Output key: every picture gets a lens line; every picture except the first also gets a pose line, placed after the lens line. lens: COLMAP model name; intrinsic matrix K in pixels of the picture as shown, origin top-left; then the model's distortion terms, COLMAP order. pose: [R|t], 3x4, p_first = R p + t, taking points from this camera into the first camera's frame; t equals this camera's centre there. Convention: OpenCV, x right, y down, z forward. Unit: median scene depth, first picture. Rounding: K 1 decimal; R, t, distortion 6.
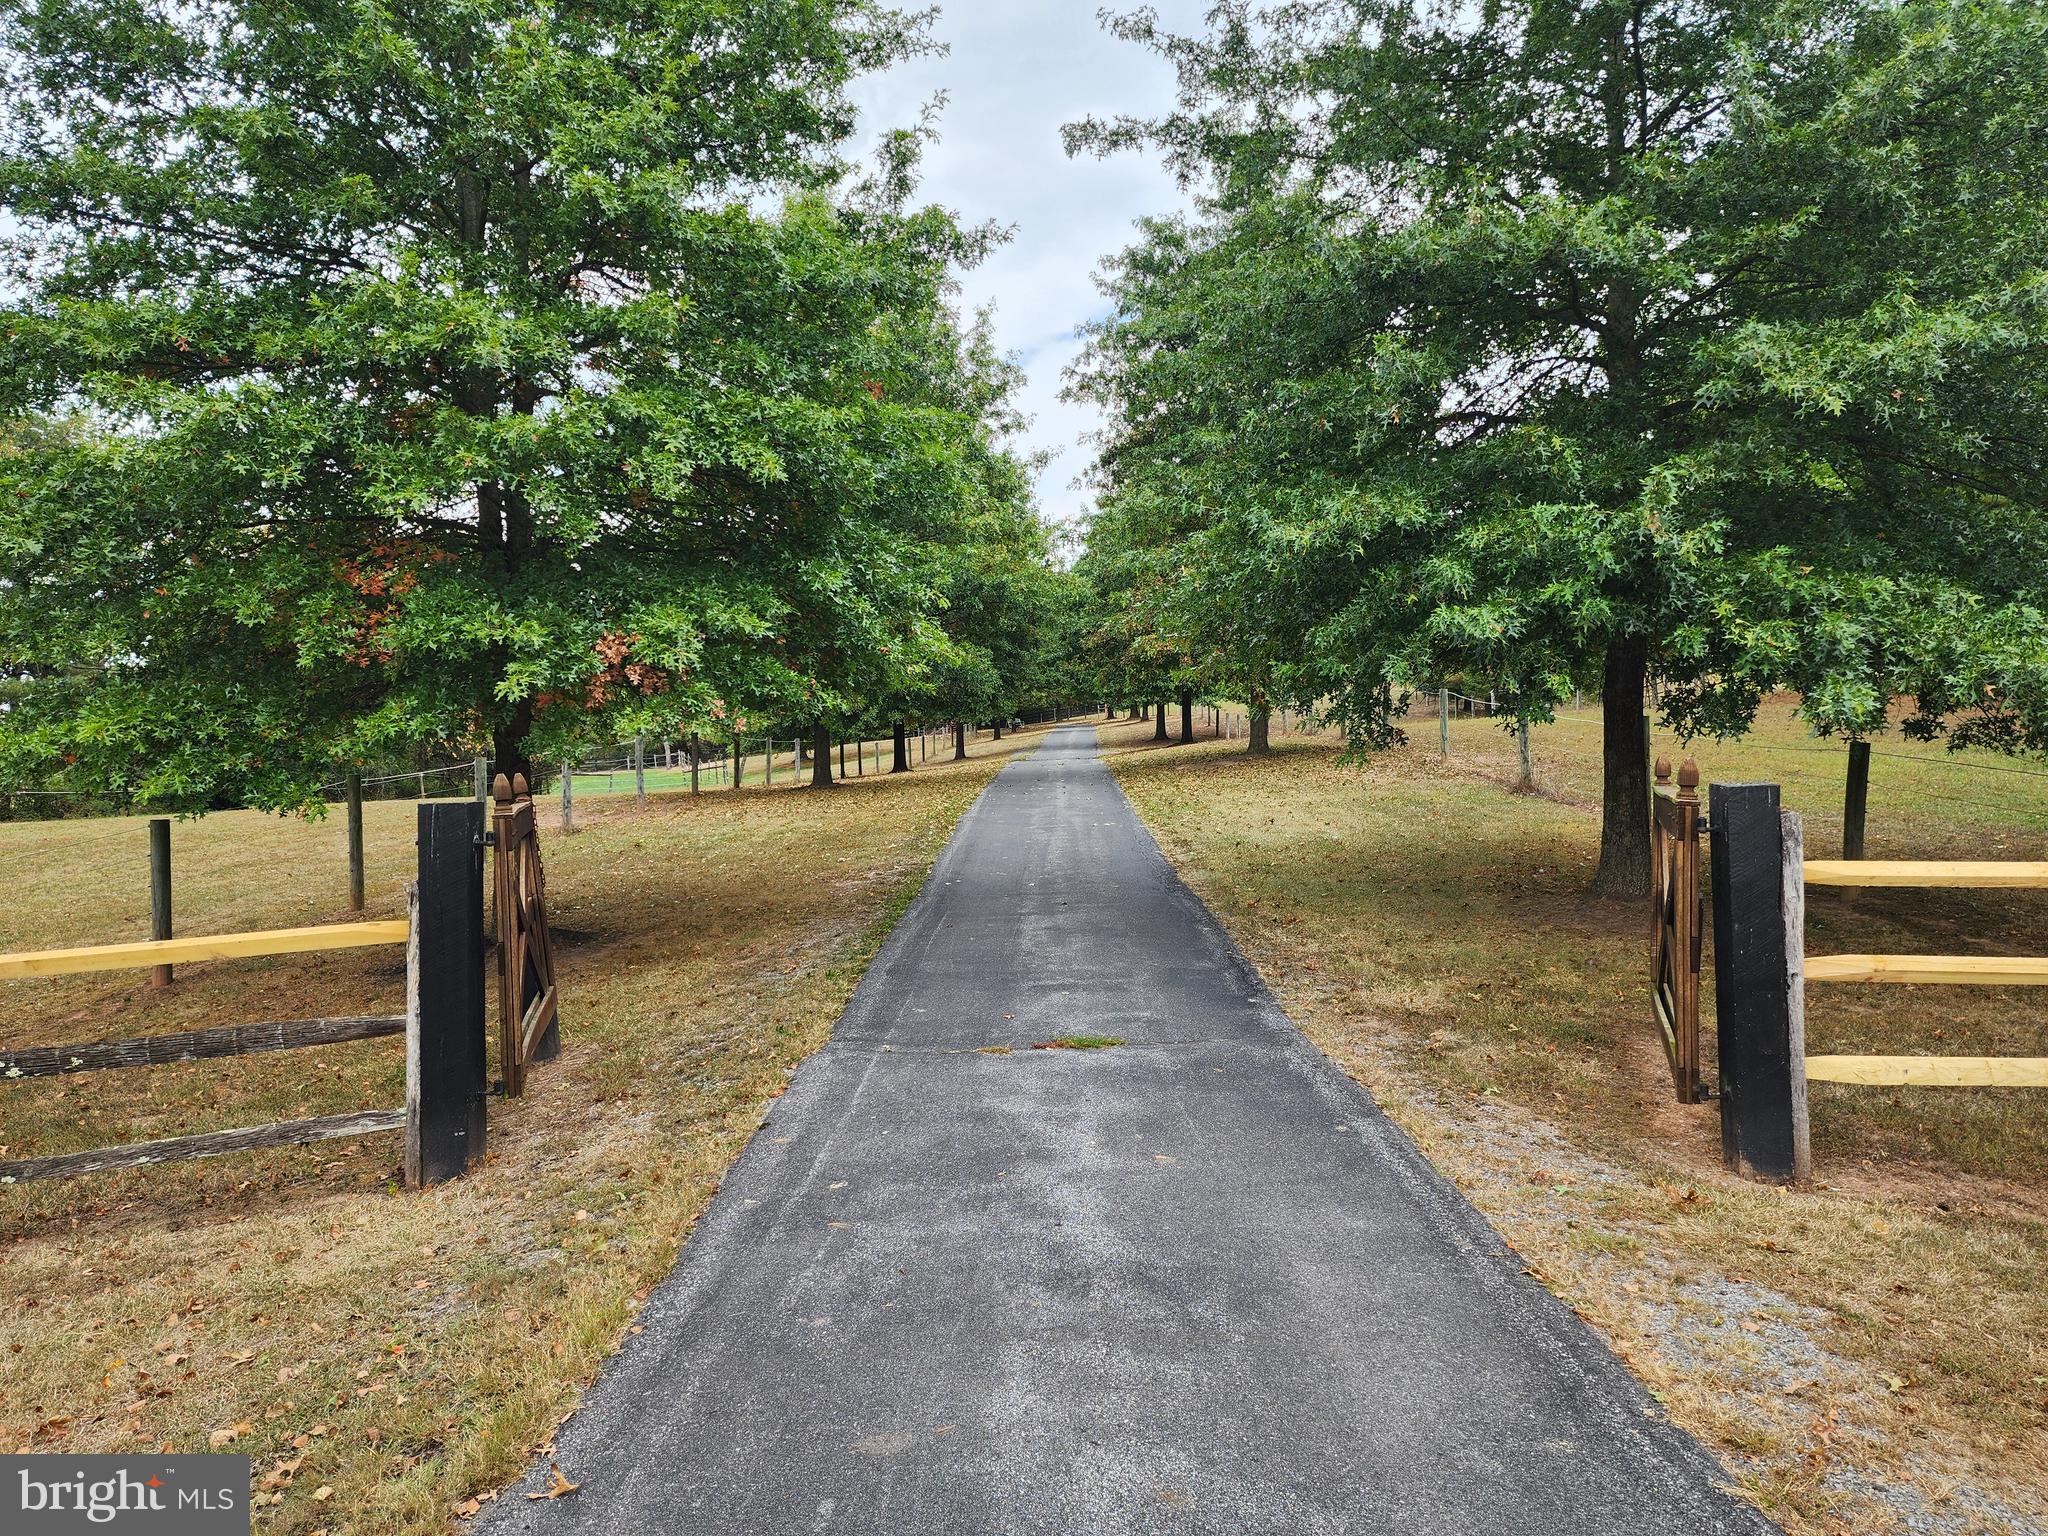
lens RADIAL K [[1376.3, 0, 1023.9], [0, 1376.3, 765.3], [0, 0, 1]] dist [0.038726, -0.033137]
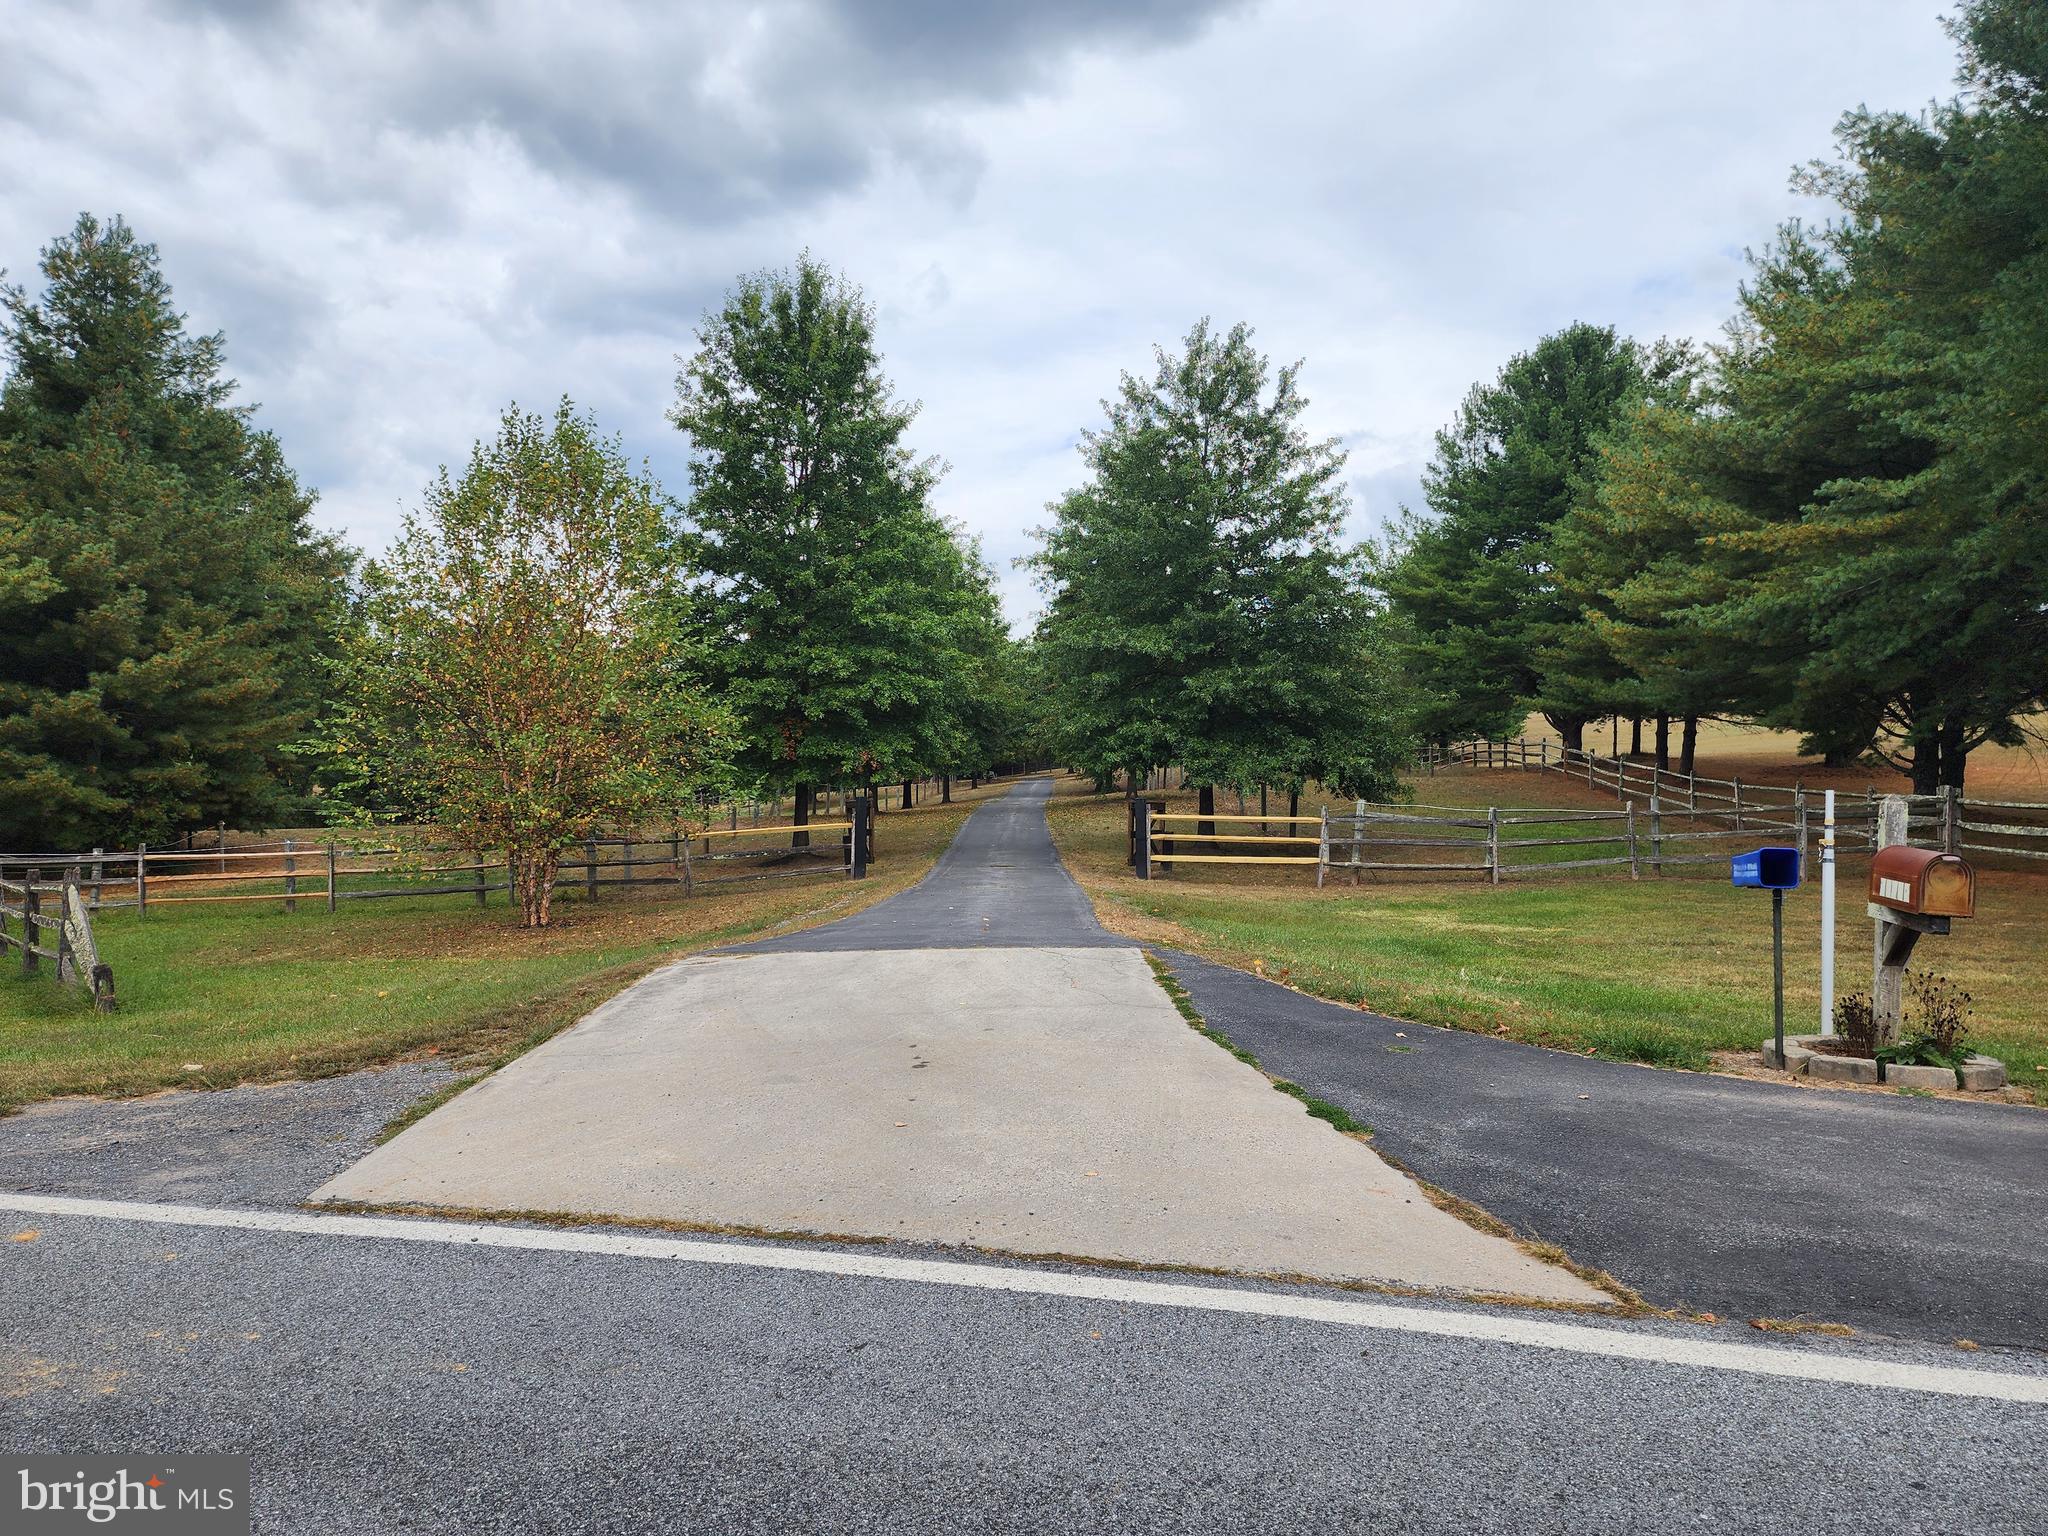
lens RADIAL K [[1376.3, 0, 1025.0], [0, 1376.3, 773.3], [0, 0, 1]] dist [0.038726, -0.033137]
pose [[0.999573, 0.022081, 0.019144, 0.007728], [-0.021478, 0.999284, -0.031155, 0.022206], [-0.019818, 0.030730, 0.999331, -0.988483]]
